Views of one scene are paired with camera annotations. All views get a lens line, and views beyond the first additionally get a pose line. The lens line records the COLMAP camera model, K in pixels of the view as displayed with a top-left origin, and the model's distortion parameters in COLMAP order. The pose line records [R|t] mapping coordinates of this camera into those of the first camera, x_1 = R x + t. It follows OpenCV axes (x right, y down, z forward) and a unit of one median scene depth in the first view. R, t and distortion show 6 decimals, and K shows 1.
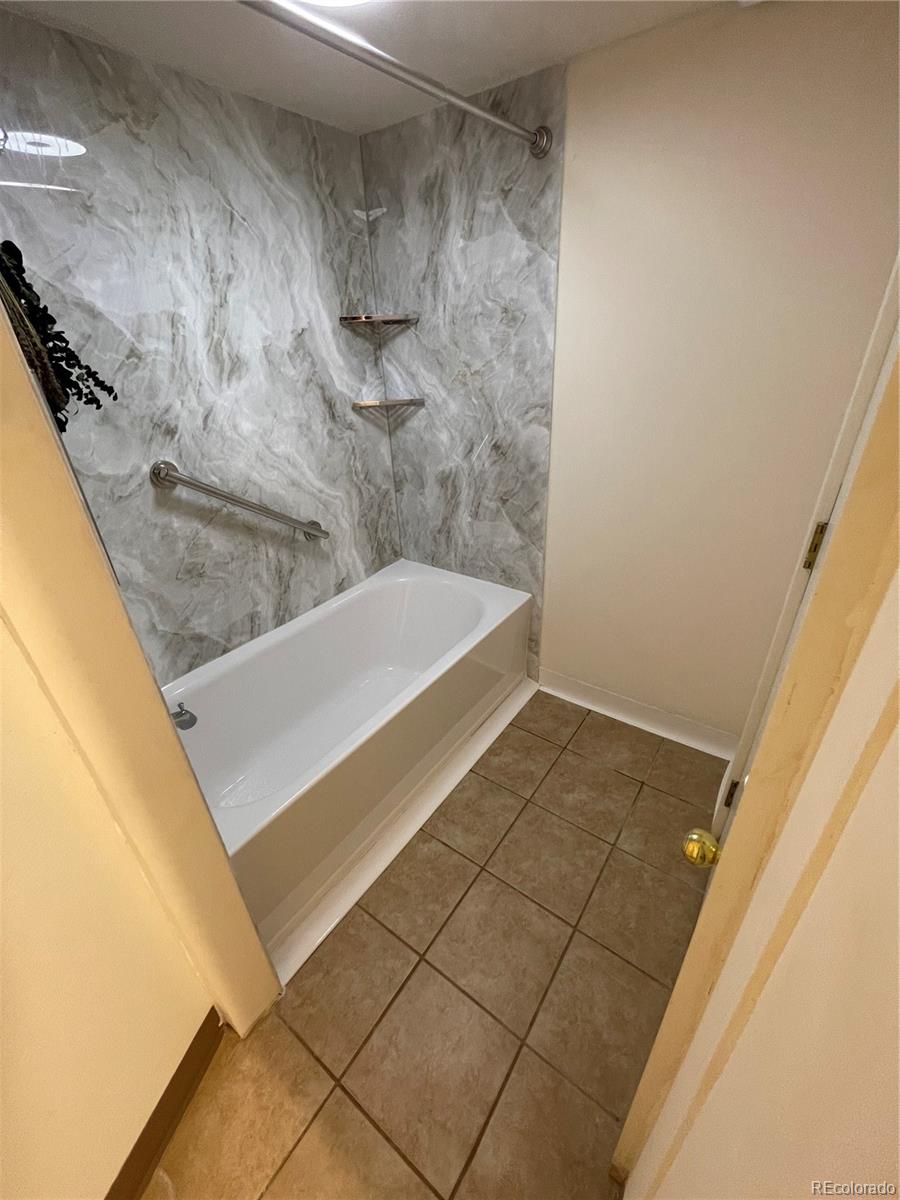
lens RADIAL K [[492.2, 0, 450.4], [0, 492.2, 600.2], [0, 0, 1]] dist [0.000491, 0.000181]
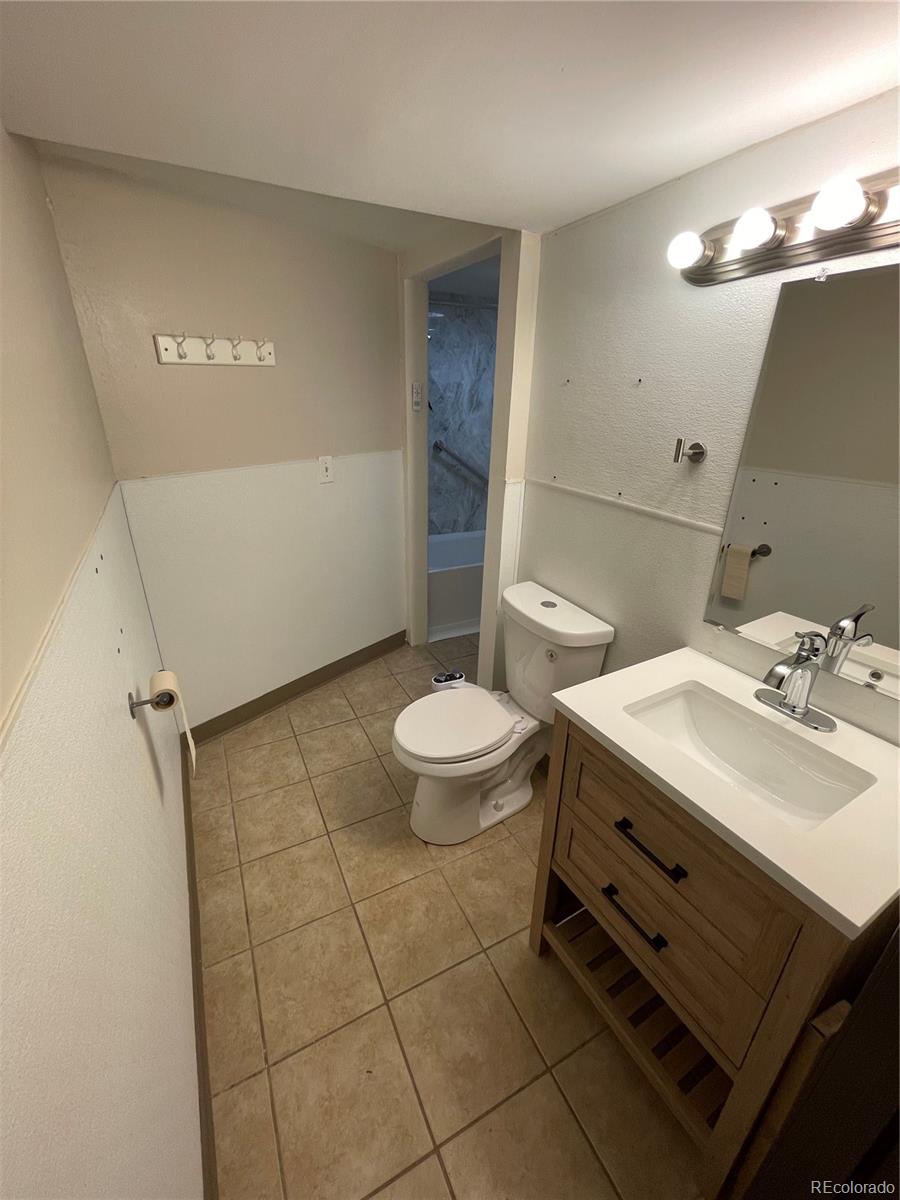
lens RADIAL K [[492.2, 0, 447.1], [0, 492.2, 601.7], [0, 0, 1]] dist [0.000491, 0.000181]
pose [[0.892012, 0.224133, -0.392528, 0.546772], [-0.260415, 0.964627, -0.040986, 0.543356], [0.369457, 0.138780, 0.918826, -1.042135]]
